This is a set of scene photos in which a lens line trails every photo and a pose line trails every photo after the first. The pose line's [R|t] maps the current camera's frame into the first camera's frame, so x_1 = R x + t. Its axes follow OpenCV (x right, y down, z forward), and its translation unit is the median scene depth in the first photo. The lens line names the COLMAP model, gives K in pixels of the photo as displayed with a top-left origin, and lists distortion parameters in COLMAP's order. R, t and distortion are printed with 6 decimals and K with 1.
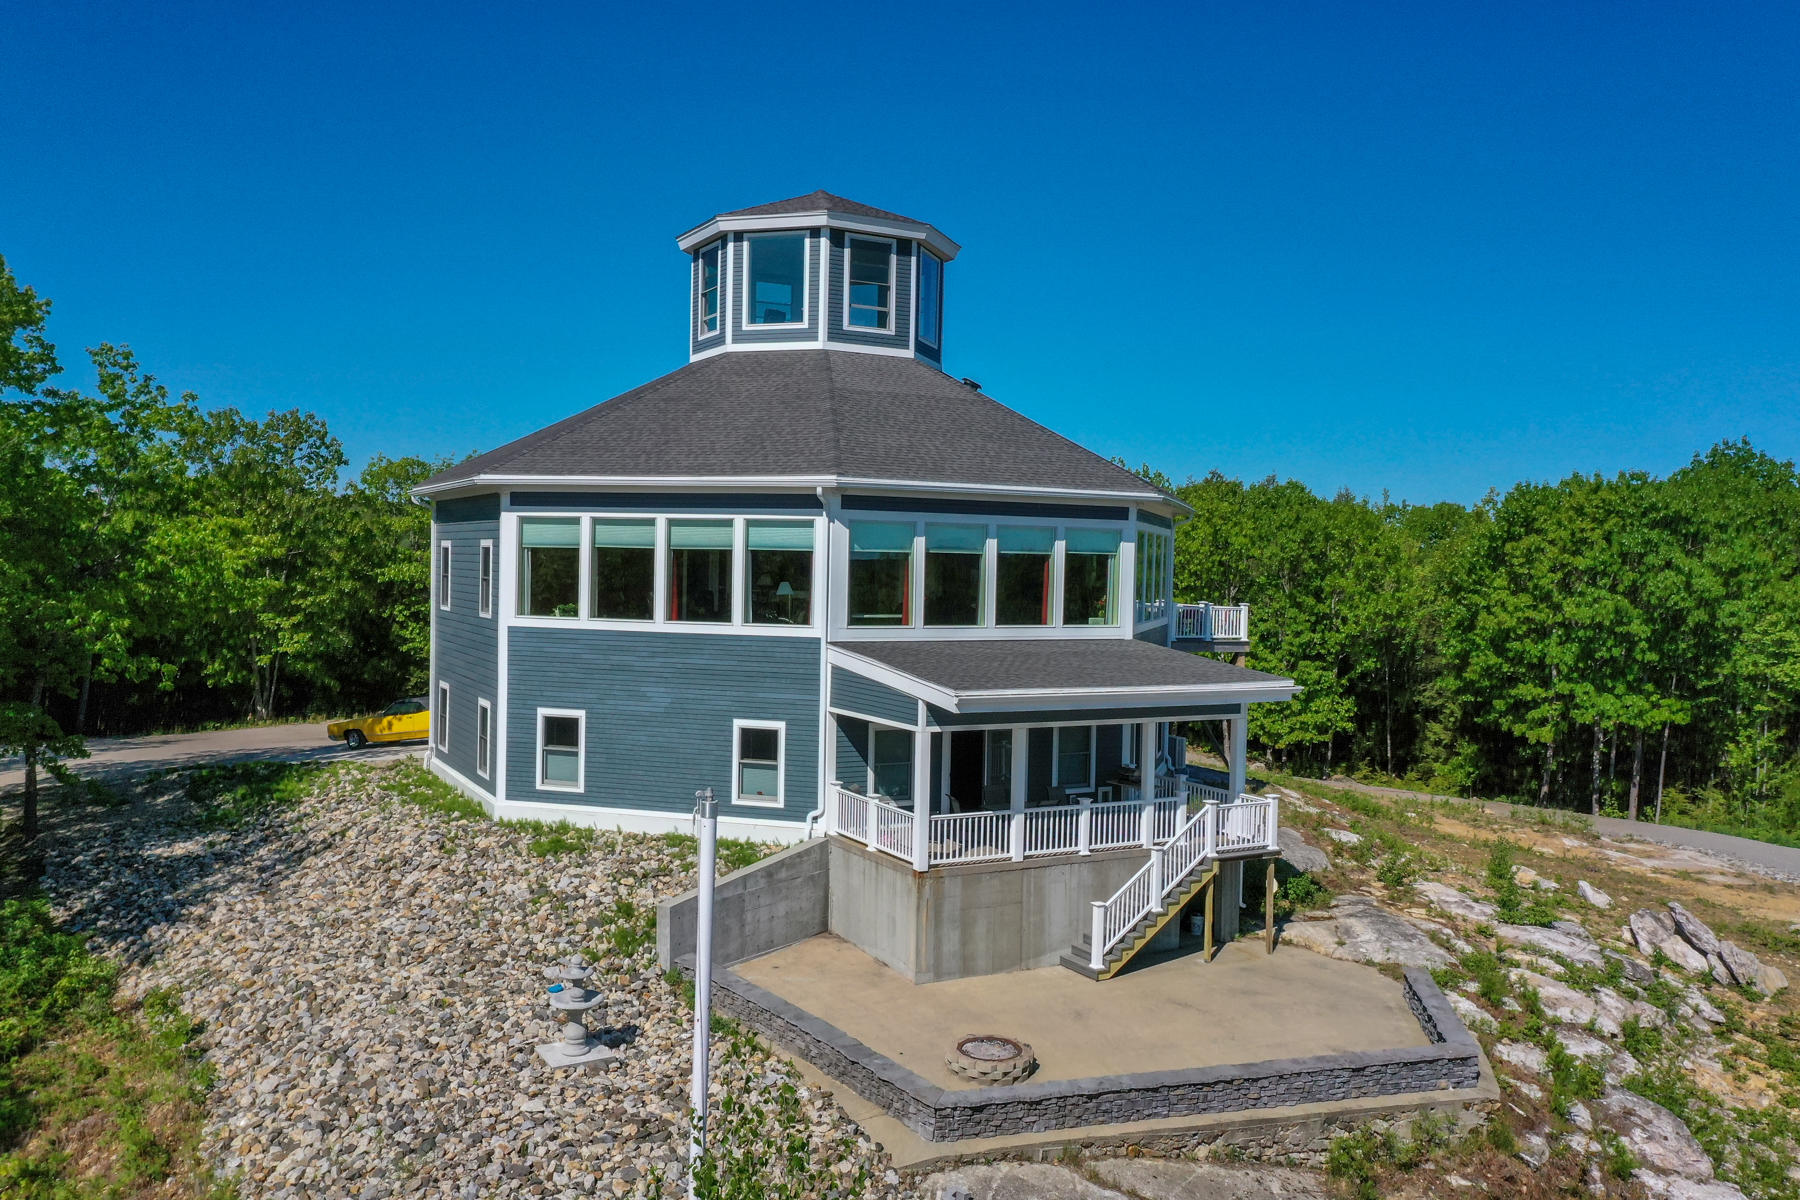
lens RADIAL K [[1443.2, 0, 901.8], [0, 1443.2, 607.2], [0, 0, 1]] dist [-0.001554, 0.005763]
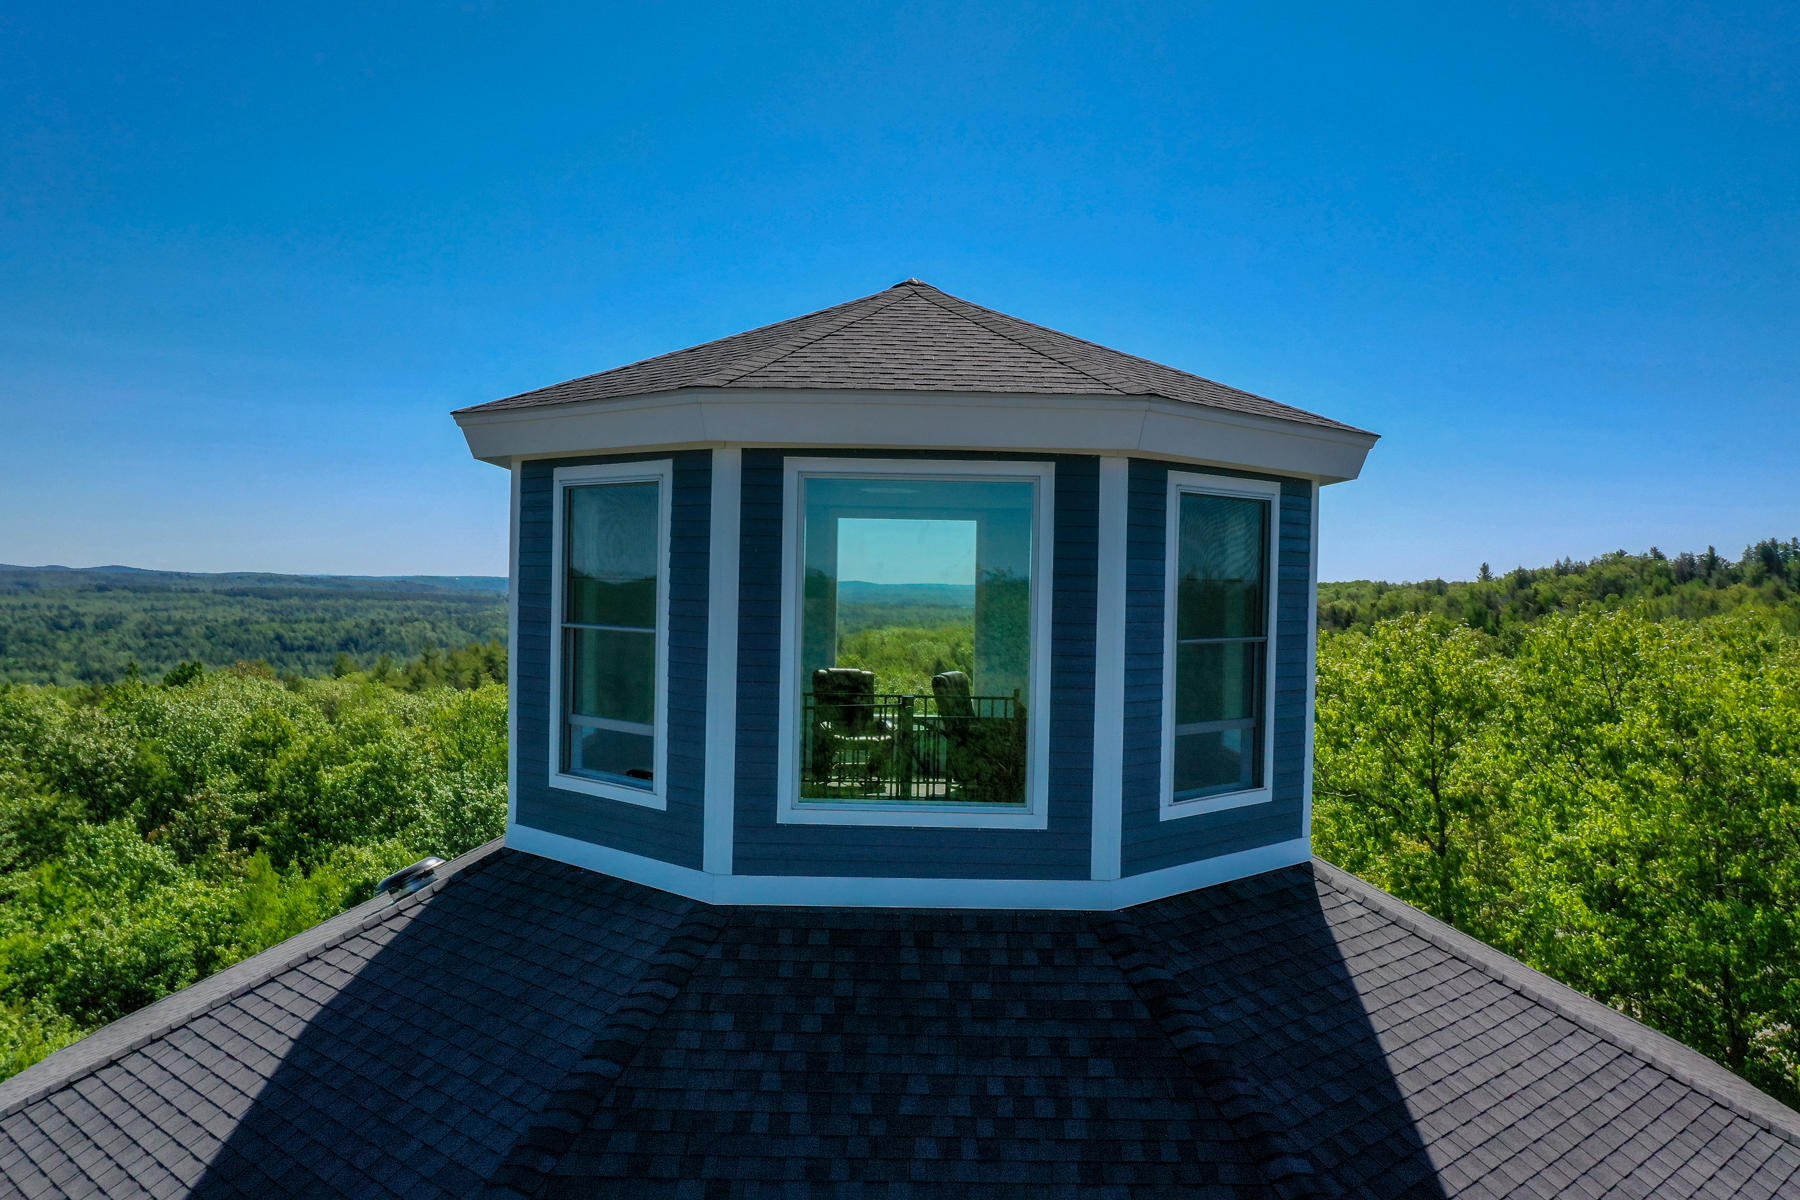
lens RADIAL K [[1443.2, 0, 902.7], [0, 1443.2, 596.1], [0, 0, 1]] dist [-0.001554, 0.005763]
pose [[0.970331, -0.018747, 0.241051, -0.152823], [0.024091, 0.999525, -0.019242, -0.230652], [-0.240576, 0.024478, 0.970322, 0.743798]]
